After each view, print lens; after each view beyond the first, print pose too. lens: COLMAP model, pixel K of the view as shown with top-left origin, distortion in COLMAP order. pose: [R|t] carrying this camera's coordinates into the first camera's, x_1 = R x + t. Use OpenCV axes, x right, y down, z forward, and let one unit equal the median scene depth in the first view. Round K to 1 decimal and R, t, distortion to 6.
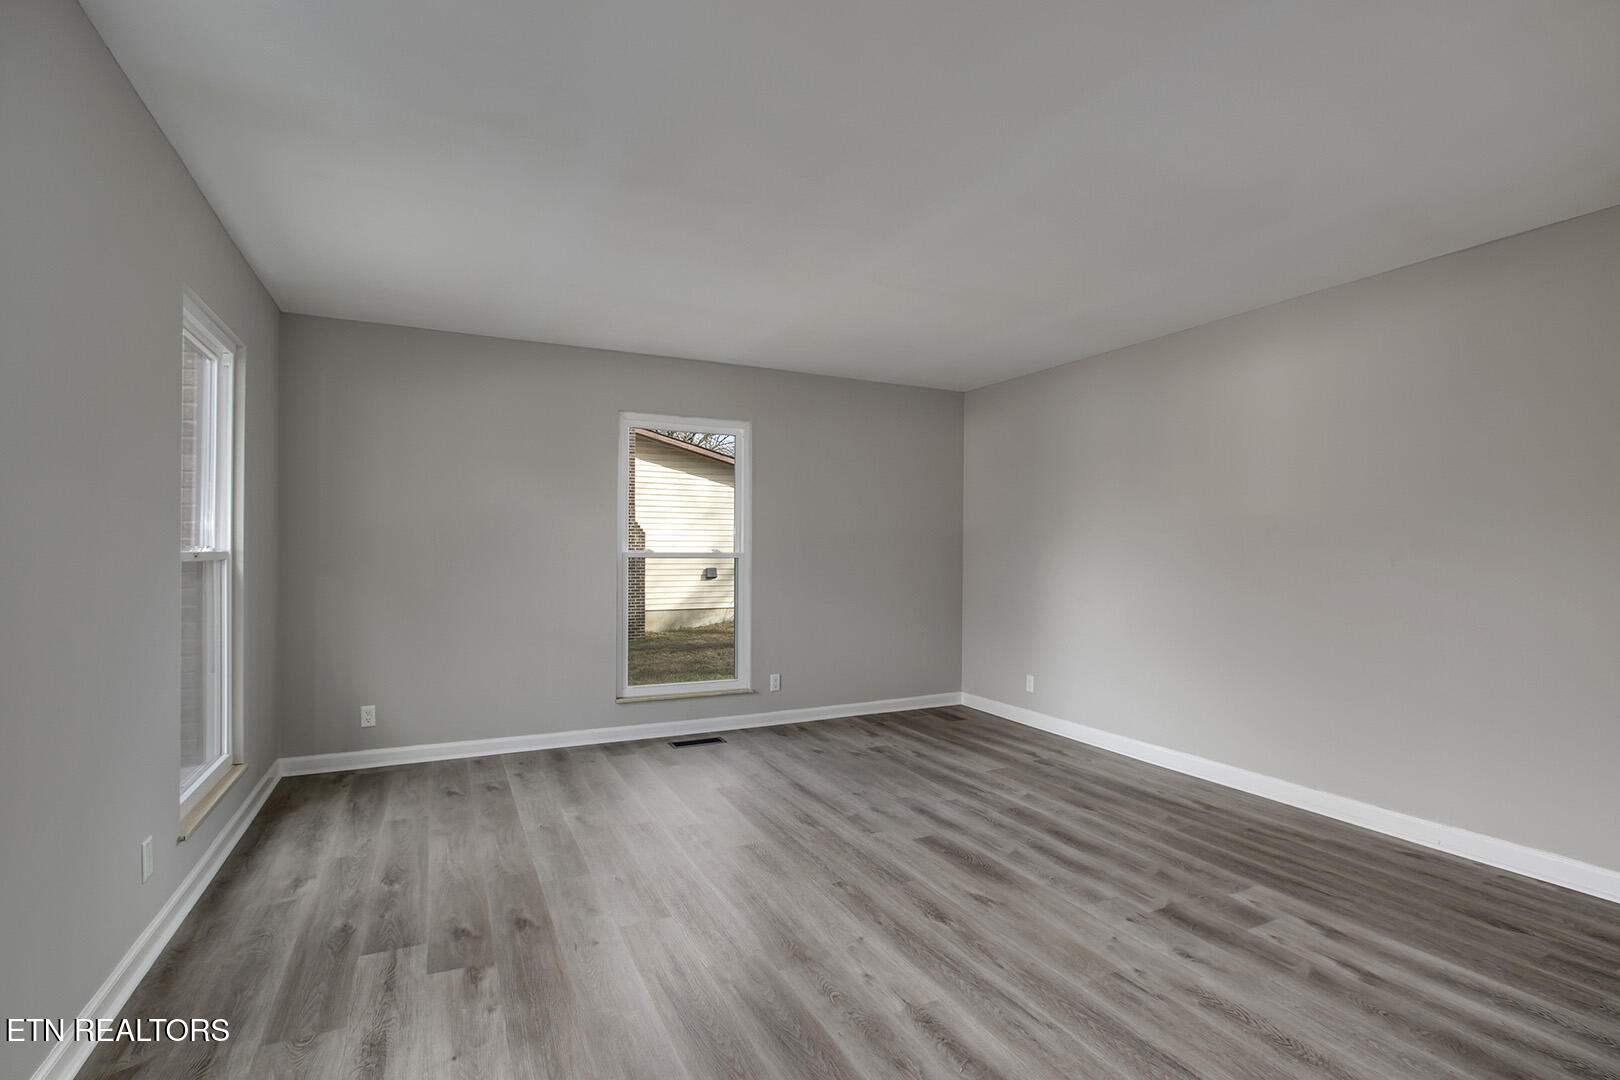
lens RADIAL K [[759.9, 0, 811.0], [0, 759.9, 551.1], [0, 0, 1]] dist [-0.028750, 0.006147]
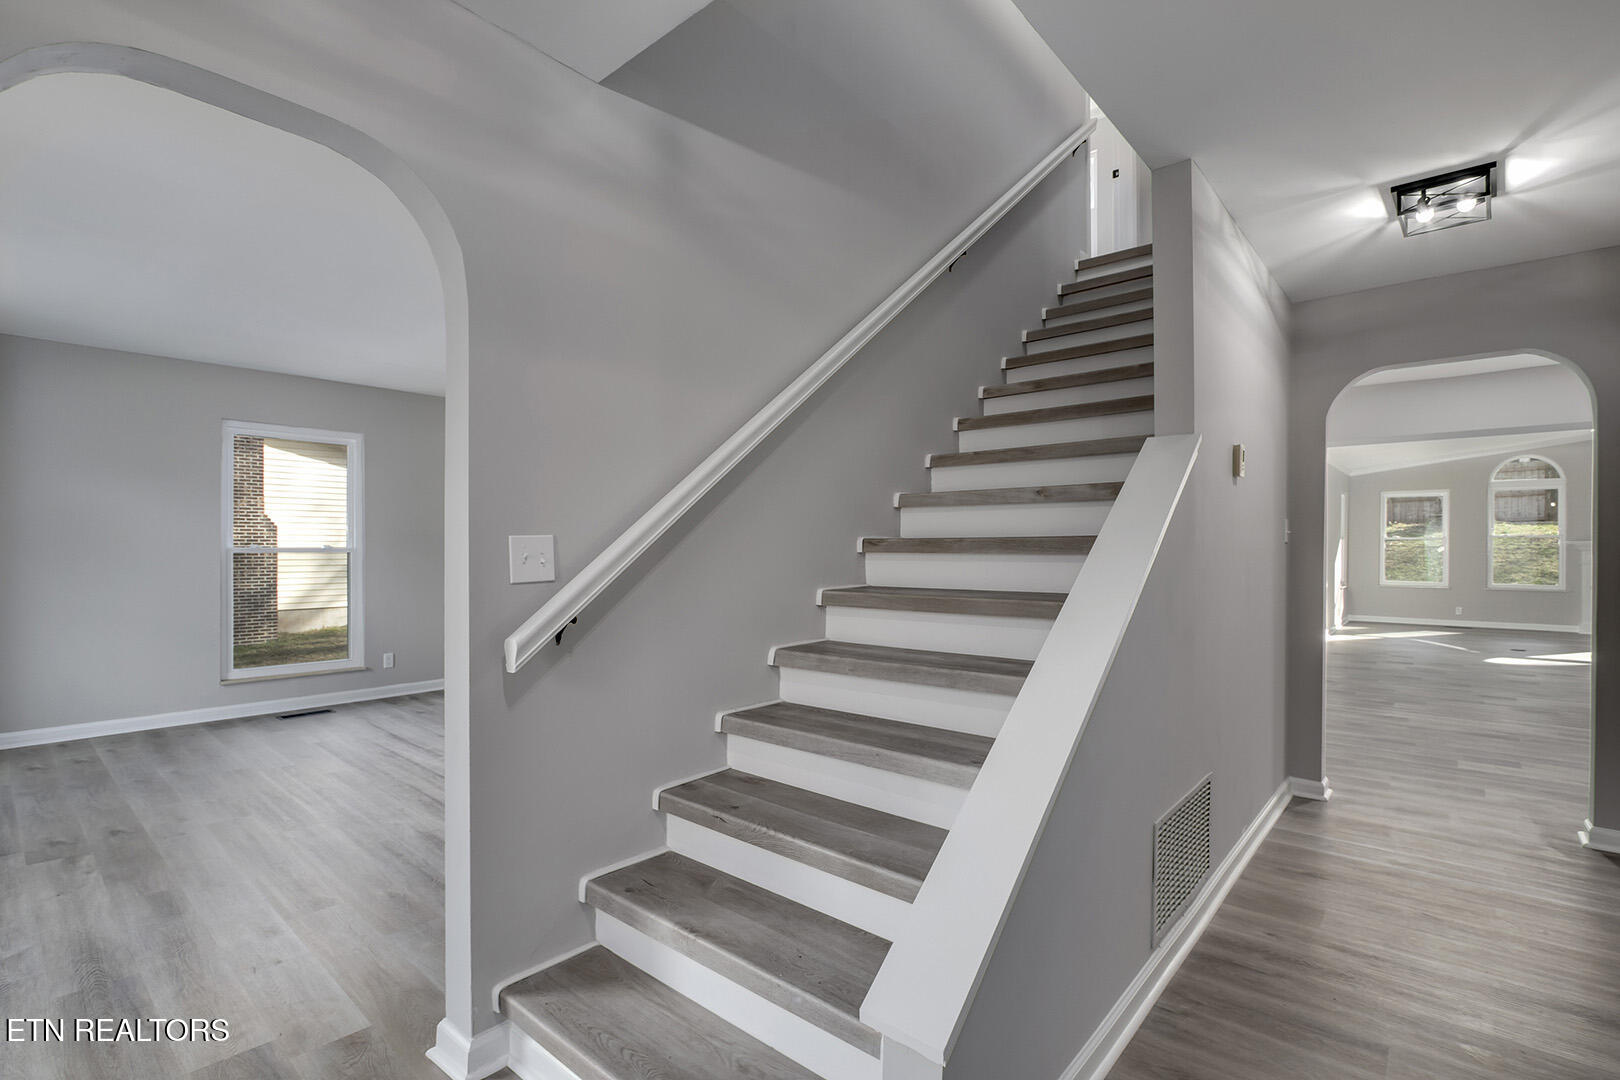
lens RADIAL K [[759.9, 0, 811.0], [0, 759.9, 551.1], [0, 0, 1]] dist [-0.028750, 0.006147]
pose [[0.924571, -0.004479, 0.380983, 0.189195], [0.001337, 0.999963, 0.008512, -0.002056], [-0.381007, -0.007361, 0.924543, -0.504650]]
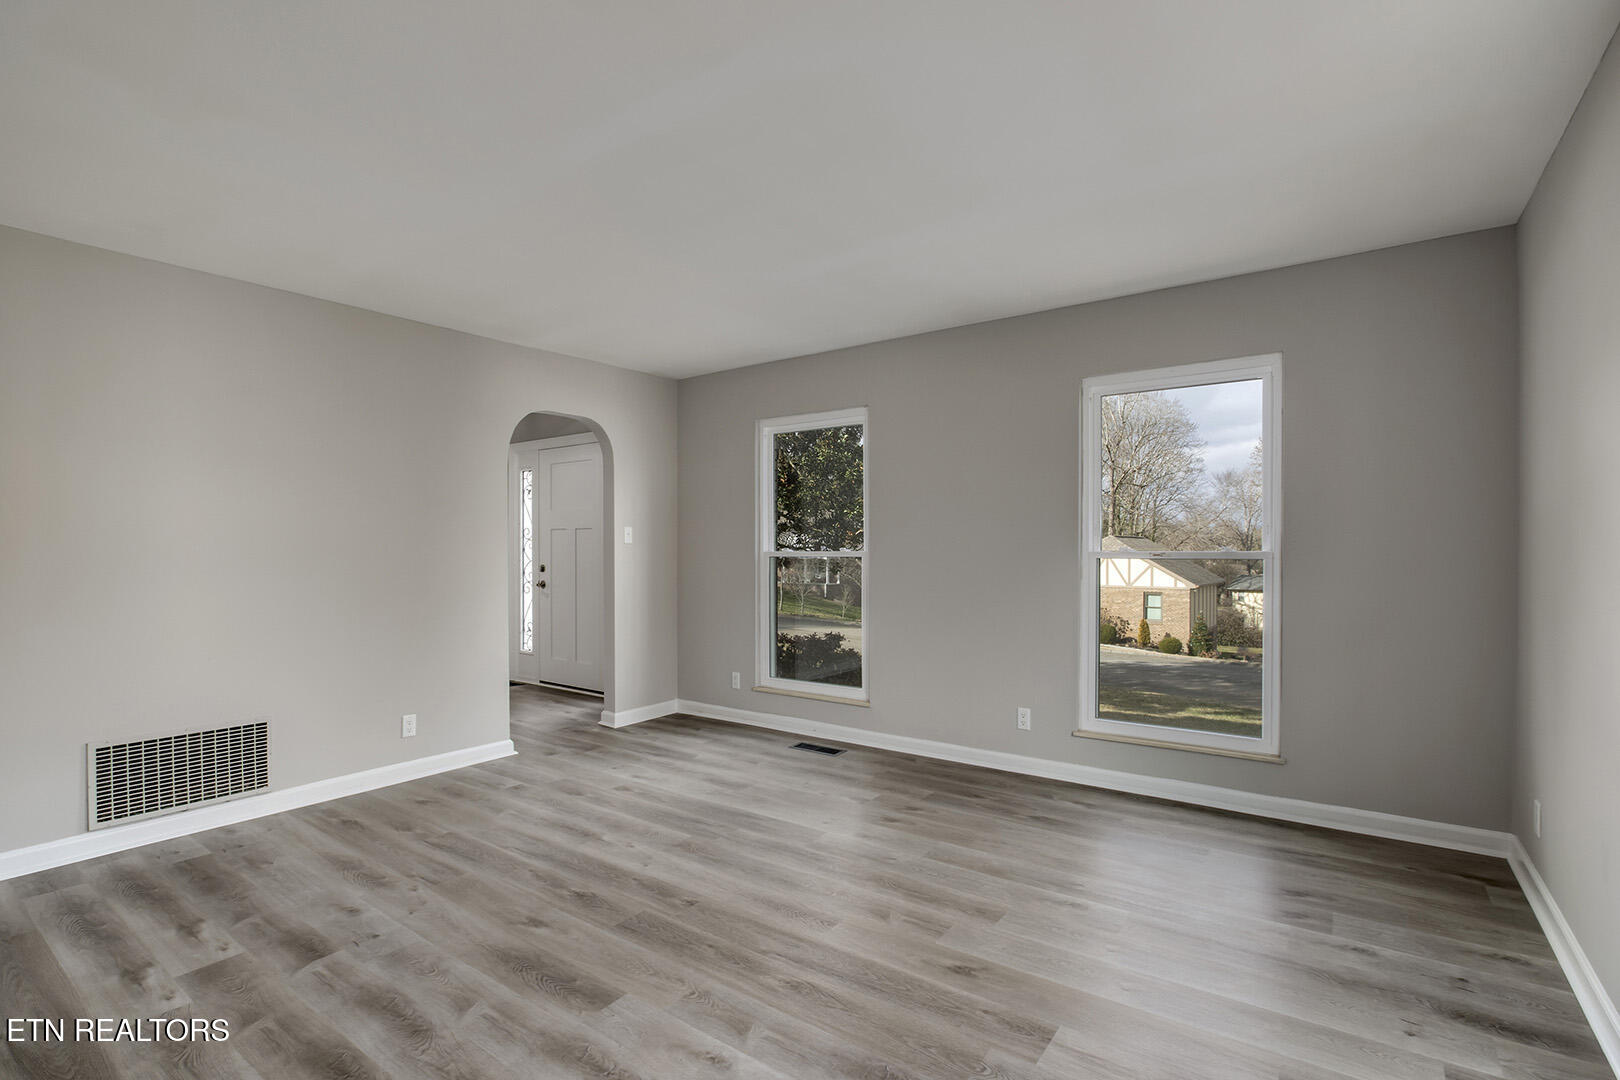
lens RADIAL K [[759.9, 0, 811.0], [0, 759.9, 551.1], [0, 0, 1]] dist [-0.028750, 0.006147]
pose [[-0.889124, -0.001693, -0.457663, 0.296873], [-0.002162, 0.999998, 0.000500, 0.001345], [0.457661, 0.001434, -0.889126, 1.684553]]
